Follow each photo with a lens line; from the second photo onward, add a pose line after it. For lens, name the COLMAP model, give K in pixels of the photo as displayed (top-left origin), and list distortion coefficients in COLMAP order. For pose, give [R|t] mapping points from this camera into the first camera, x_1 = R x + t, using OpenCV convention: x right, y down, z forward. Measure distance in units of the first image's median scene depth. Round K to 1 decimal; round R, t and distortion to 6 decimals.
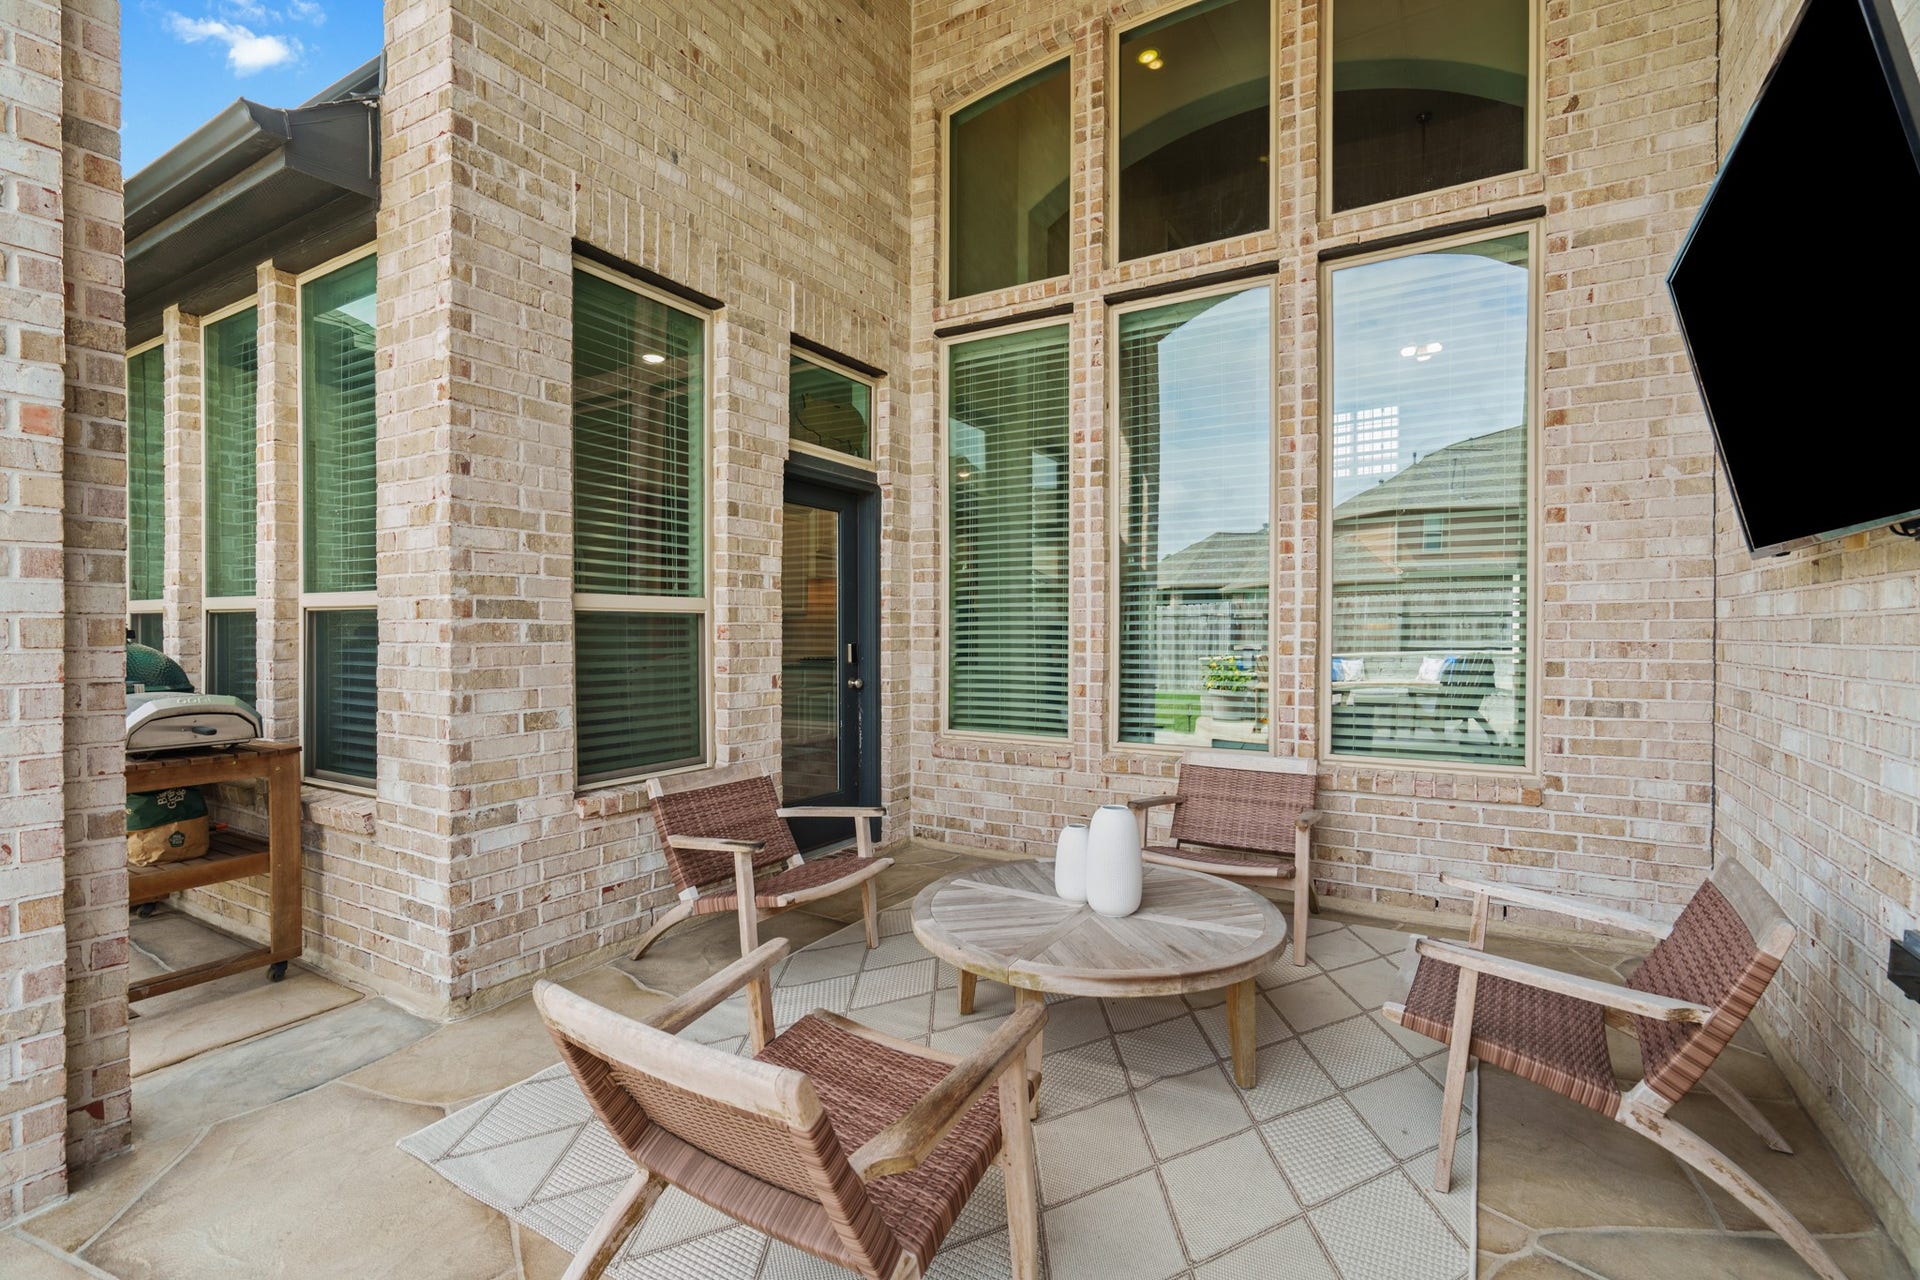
lens RADIAL K [[882.4, 0, 969.1], [0, 882.4, 655.4], [0, 0, 1]] dist [-0.000749, -0.000163]
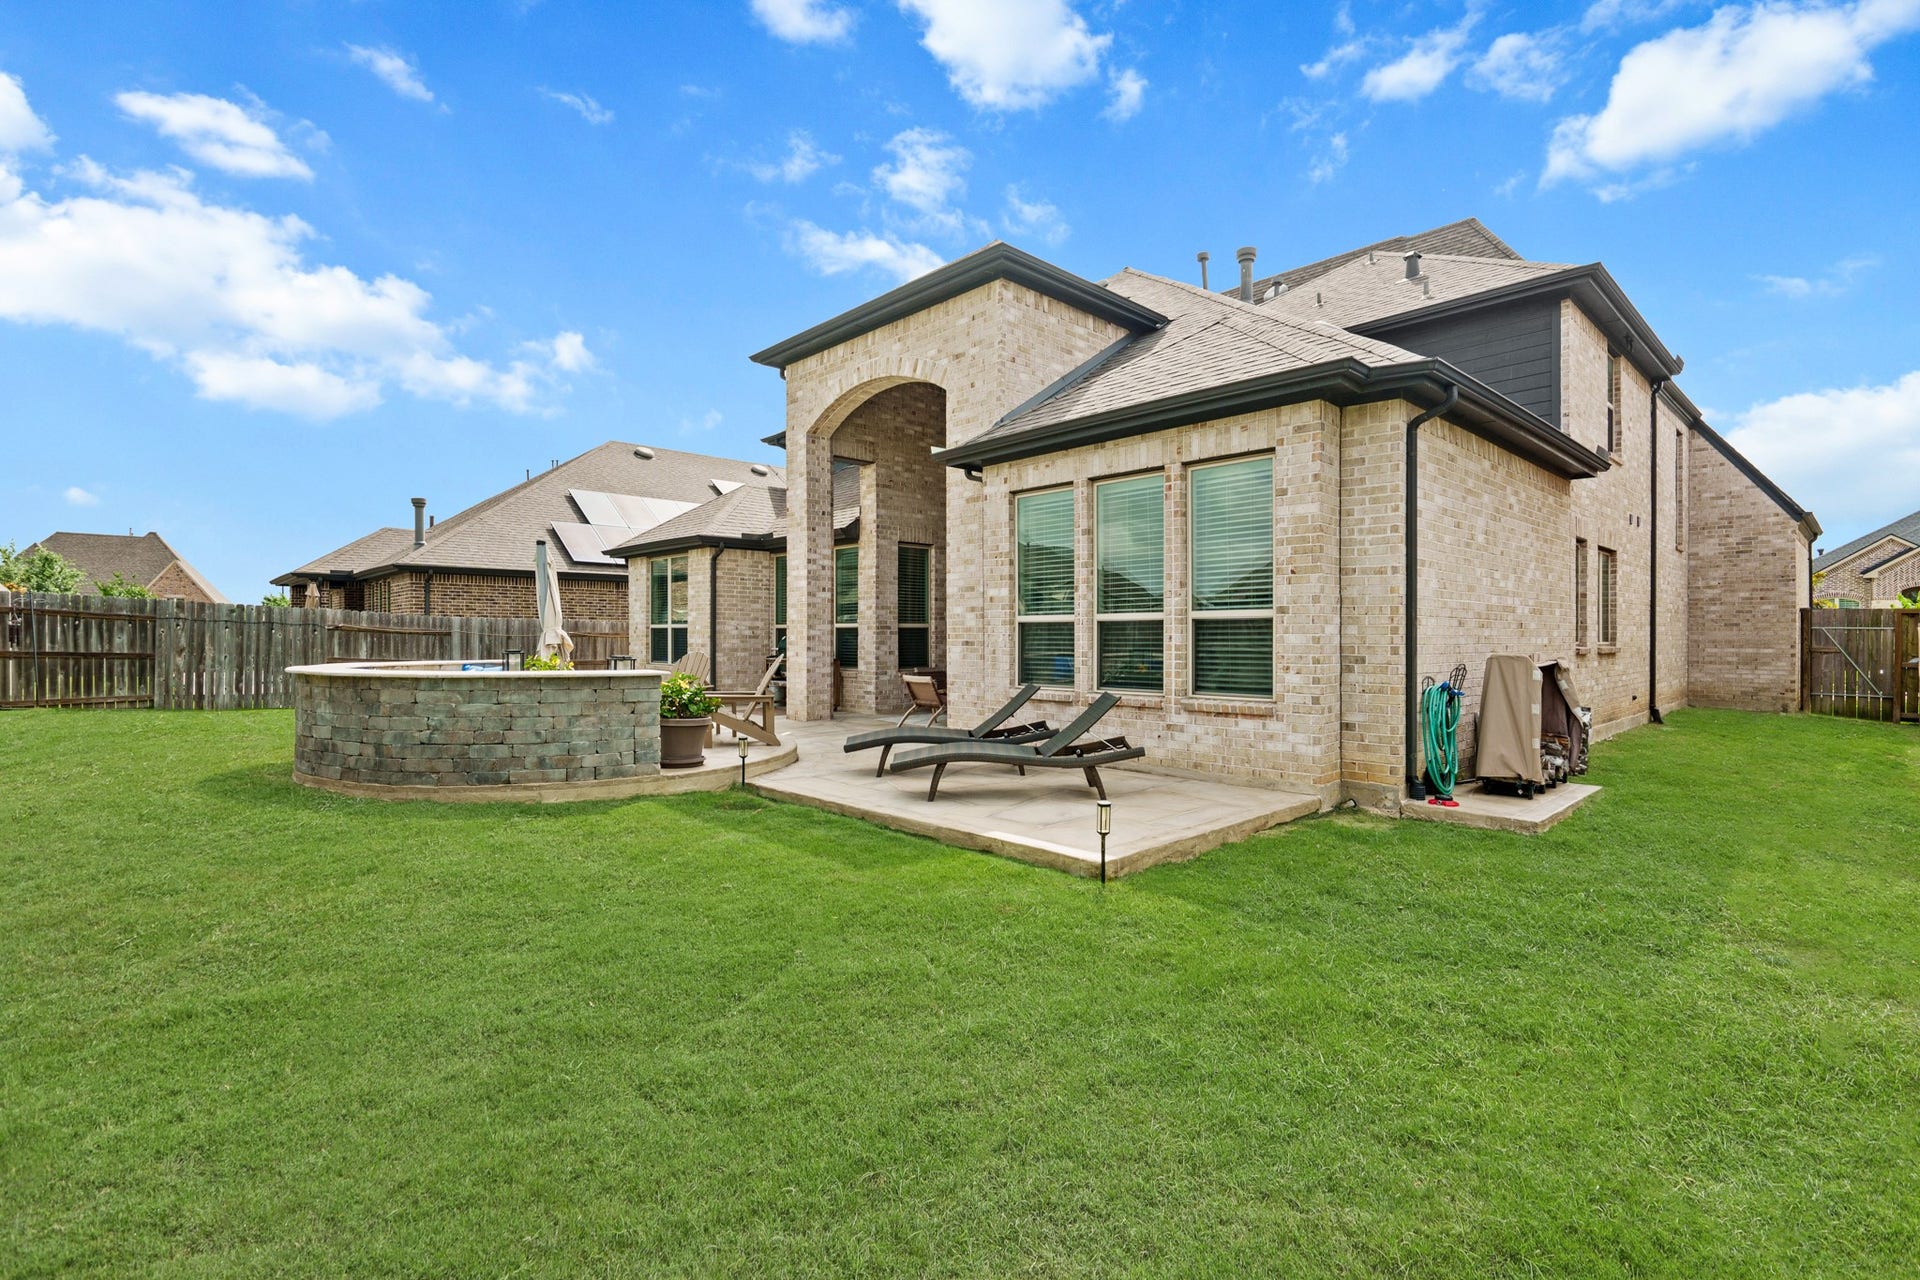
lens RADIAL K [[882.4, 0, 953.3], [0, 882.4, 635.8], [0, 0, 1]] dist [-0.000749, -0.000163]
pose [[0.965231, -0.002483, -0.261386, 0.967674], [0.000879, 0.999980, -0.006254, 0.017748], [0.261397, 0.005807, 0.965214, -3.189838]]
